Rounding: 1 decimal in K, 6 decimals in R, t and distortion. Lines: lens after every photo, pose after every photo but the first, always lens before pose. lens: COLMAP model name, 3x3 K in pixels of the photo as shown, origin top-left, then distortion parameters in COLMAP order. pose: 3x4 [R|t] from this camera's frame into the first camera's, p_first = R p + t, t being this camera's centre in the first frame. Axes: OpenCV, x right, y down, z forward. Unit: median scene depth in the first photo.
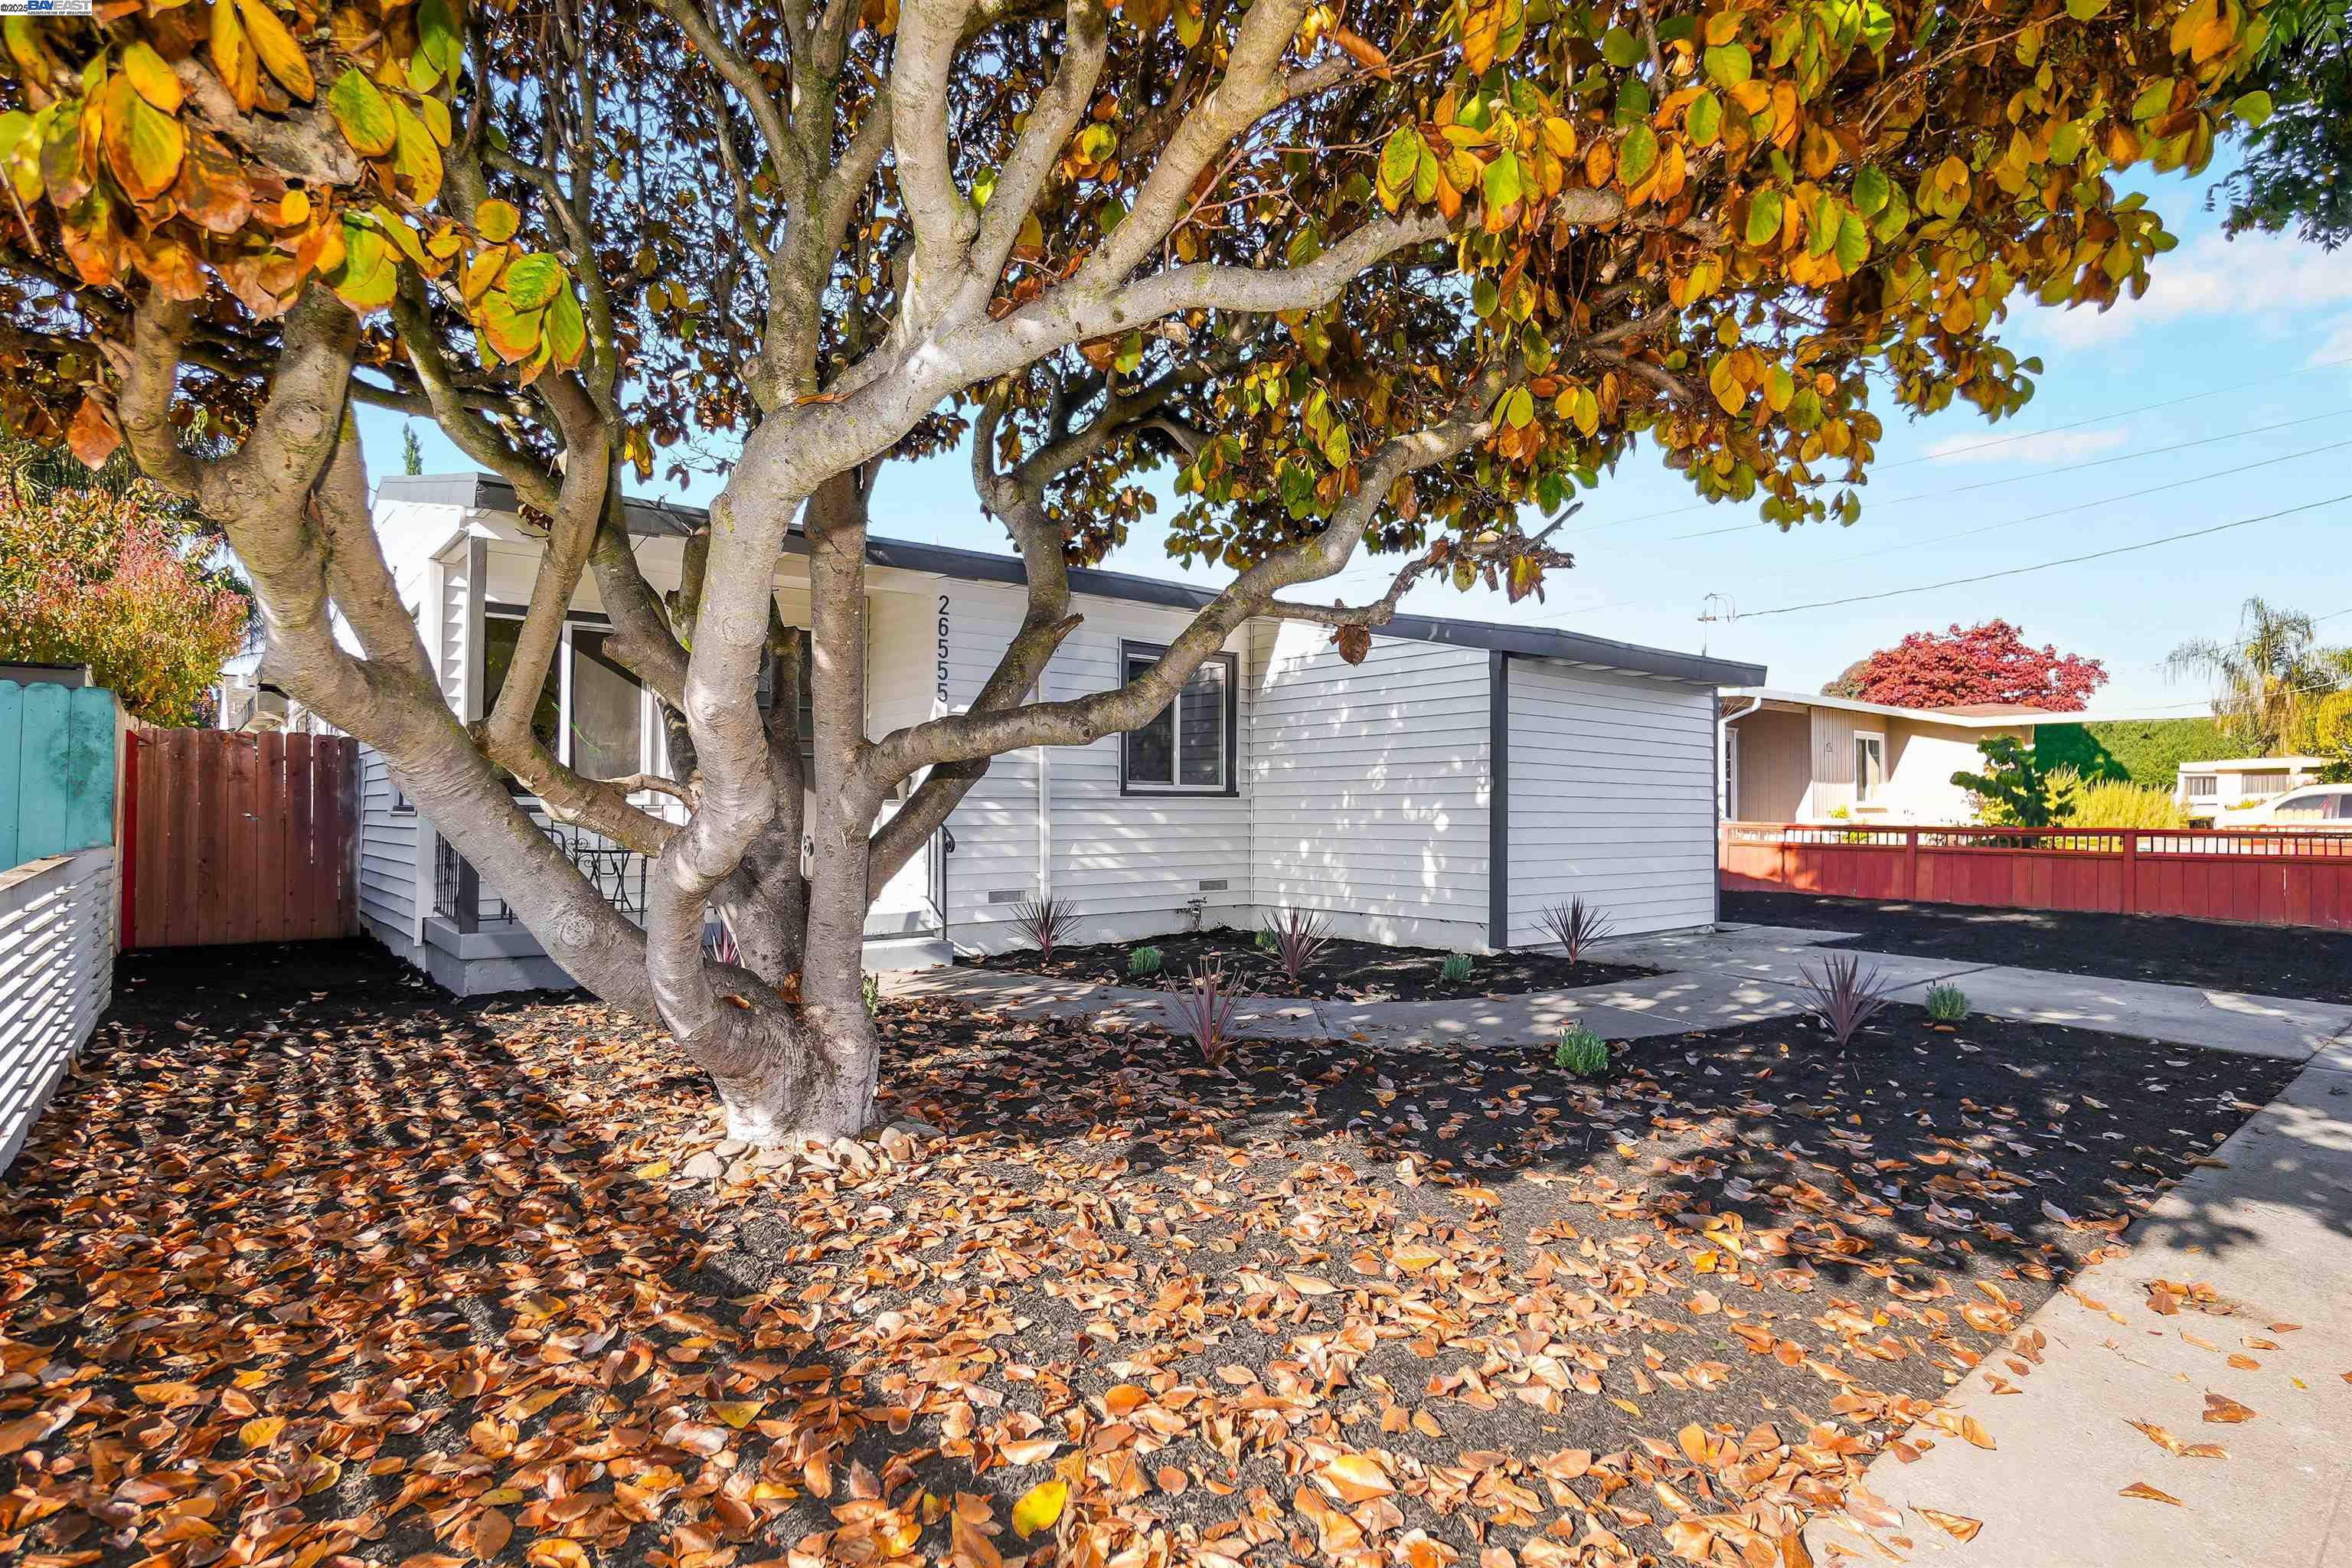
lens RADIAL K [[1229.3, 0, 1176.0], [0, 1229.3, 784.0], [0, 0, 1]] dist [0.032782, -0.000101]
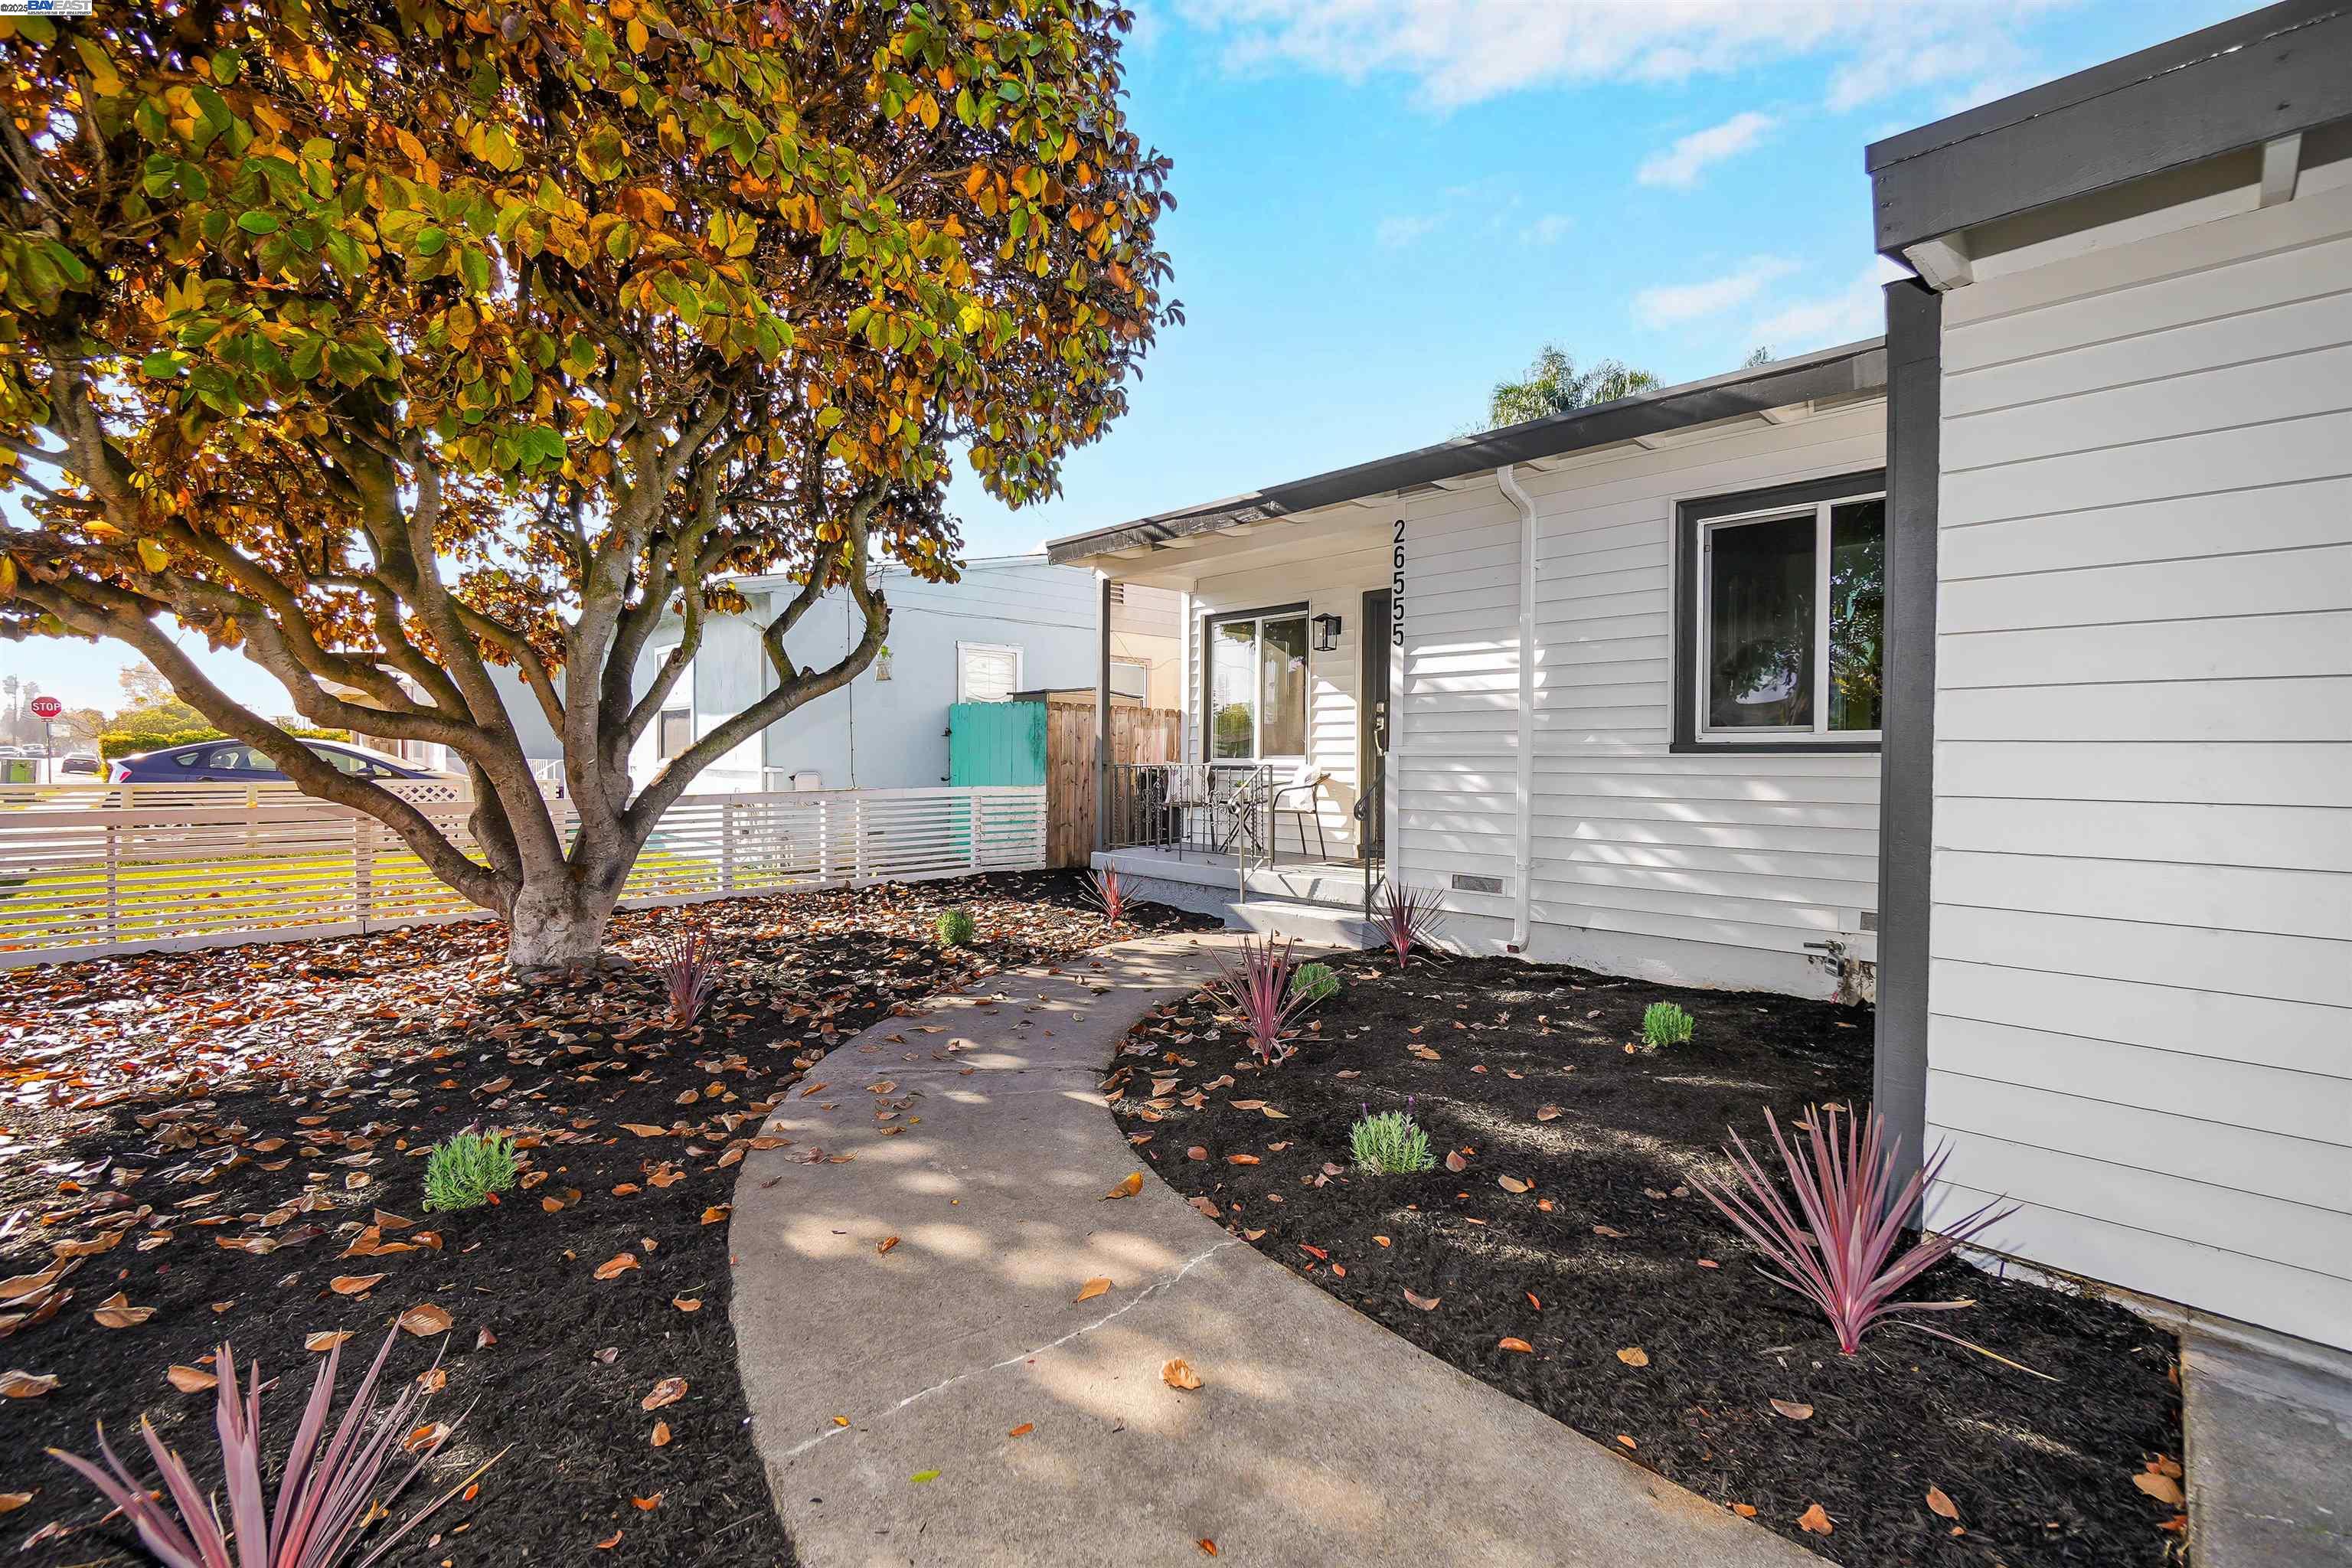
lens RADIAL K [[1015.4, 0, 1172.9], [0, 1015.4, 768.0], [0, 0, 1]] dist [-0.000030, 0.000060]
pose [[0.091835, 0.006267, -0.995755, 0.443426], [0.017297, 0.999819, 0.007888, 0.009160], [0.995624, -0.017948, 0.091710, 0.692427]]
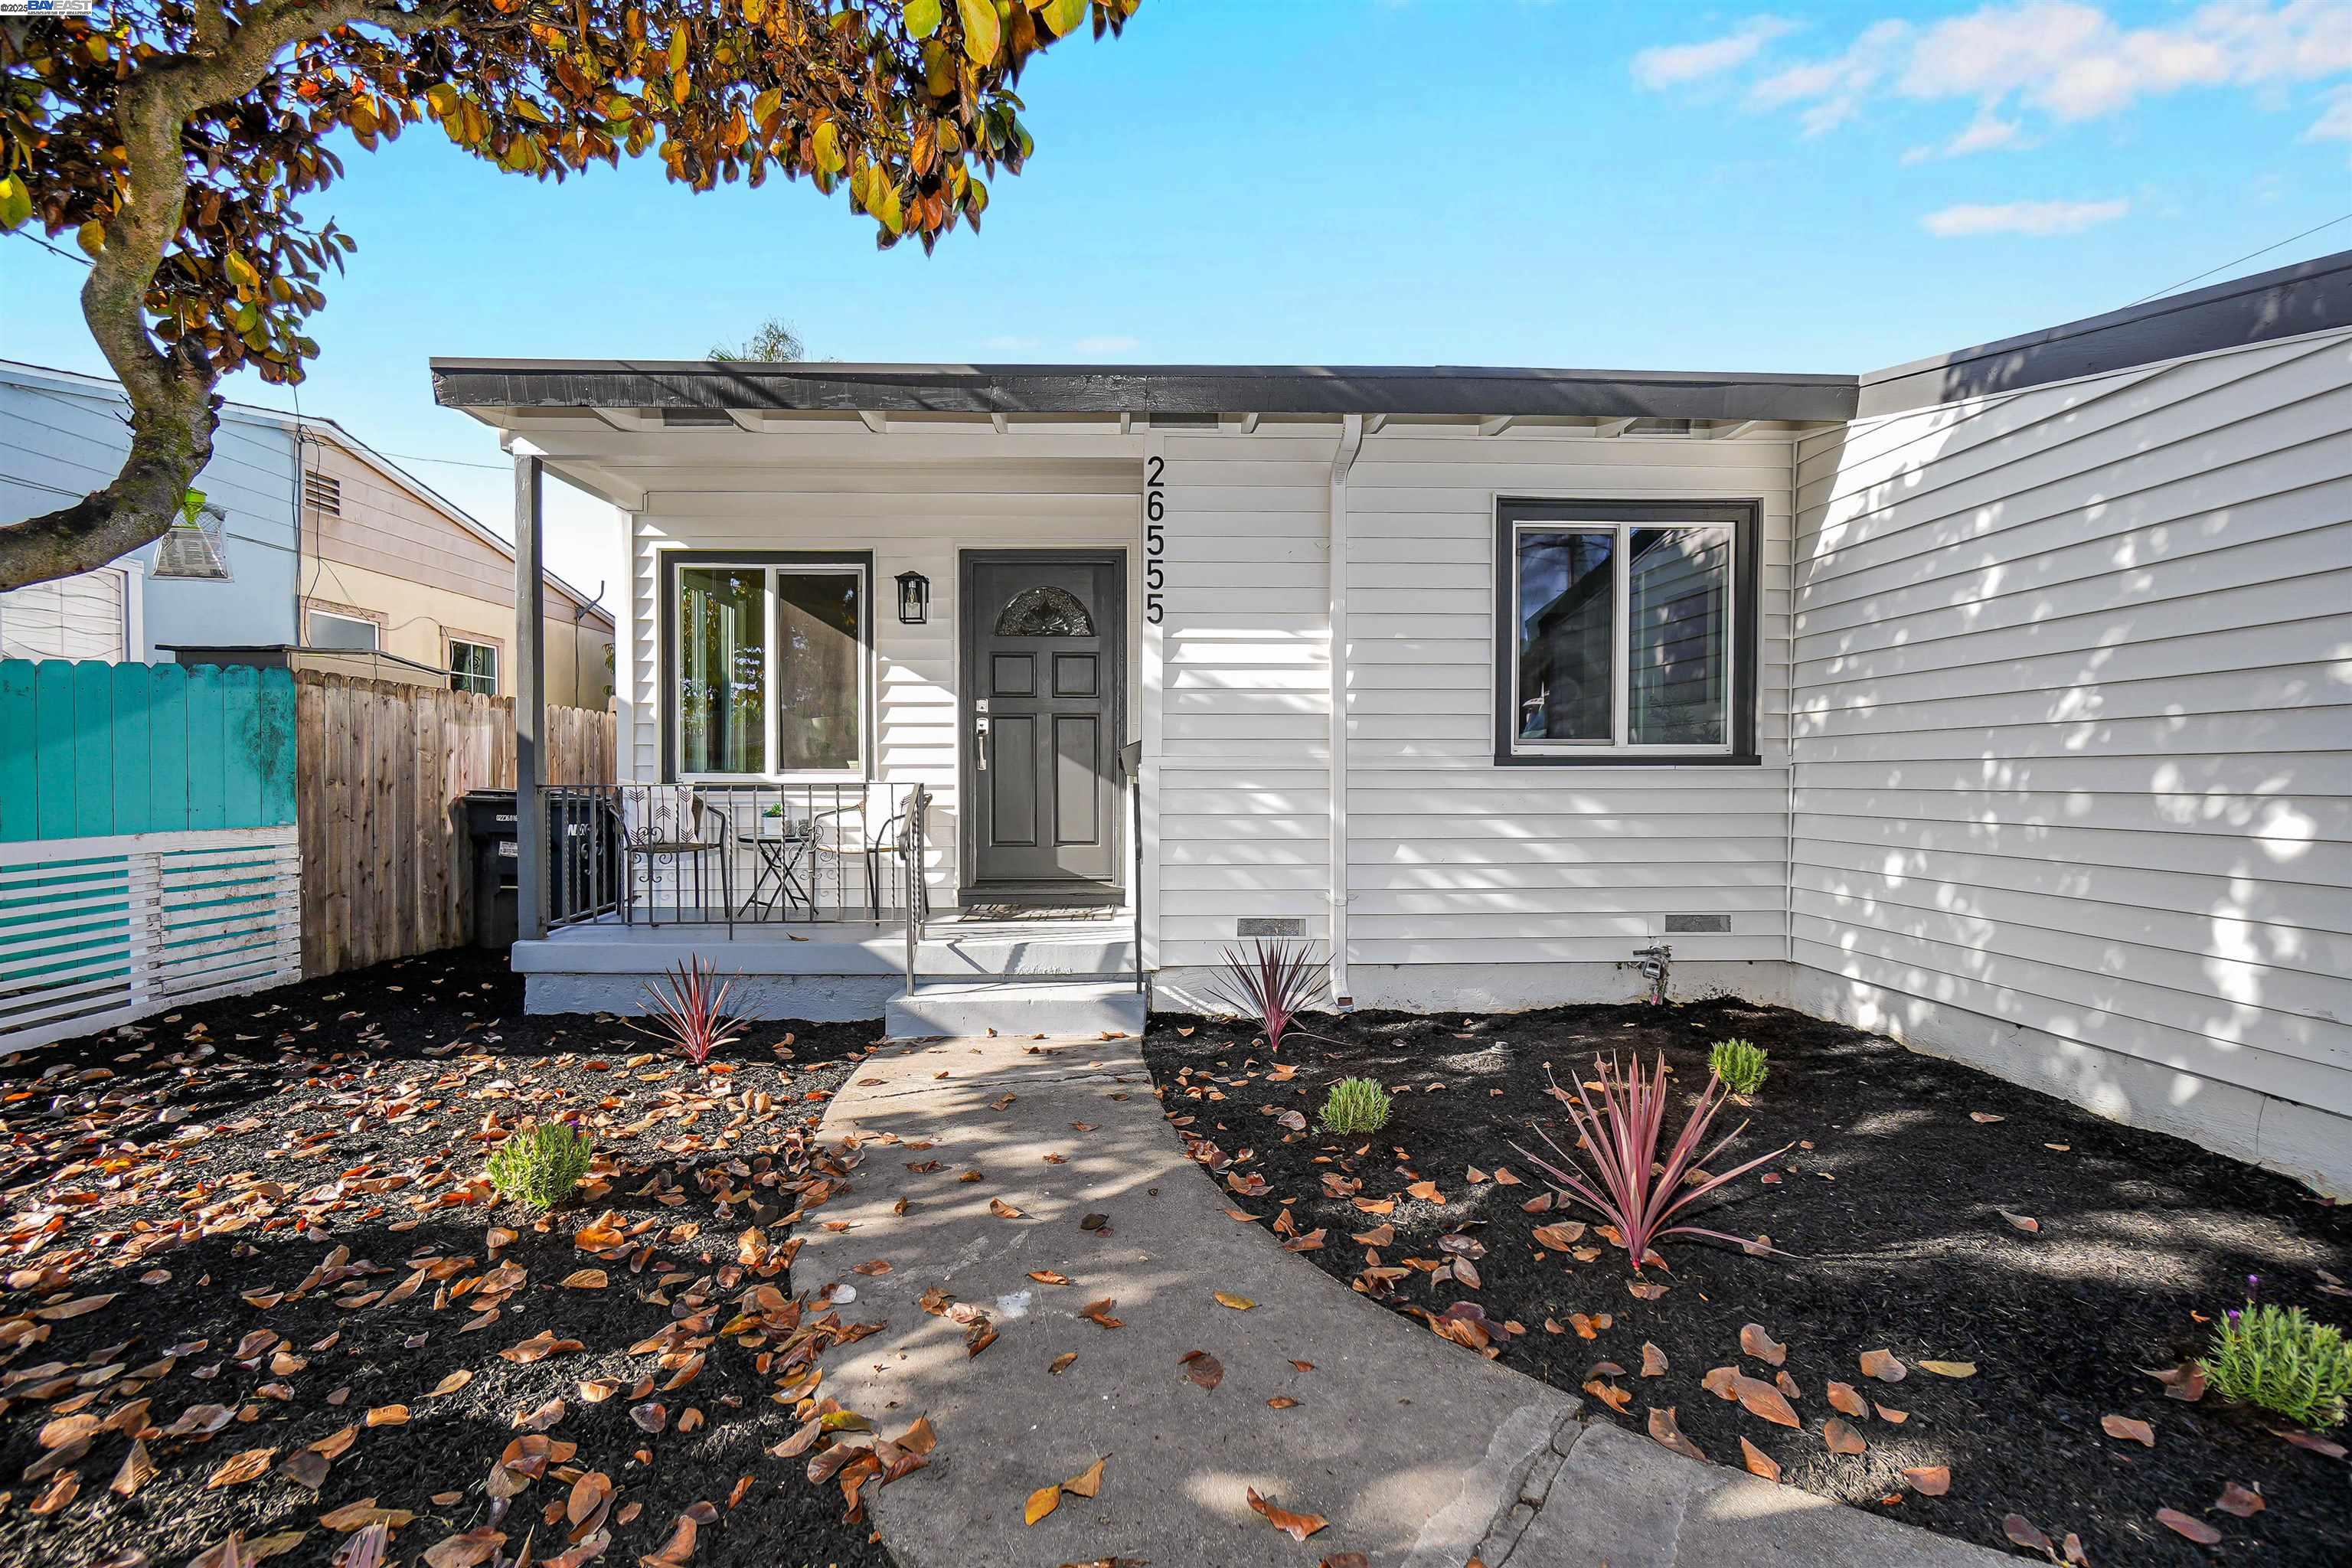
lens RADIAL K [[1018.9, 0, 1163.0], [0, 1018.9, 798.2], [0, 0, 1]] dist [0.000171, 0.000257]
pose [[0.793258, 0.012021, -0.608767, 0.124801], [0.015841, 0.999059, 0.040370, 0.003234], [0.608679, -0.041667, 0.792322, 0.512231]]
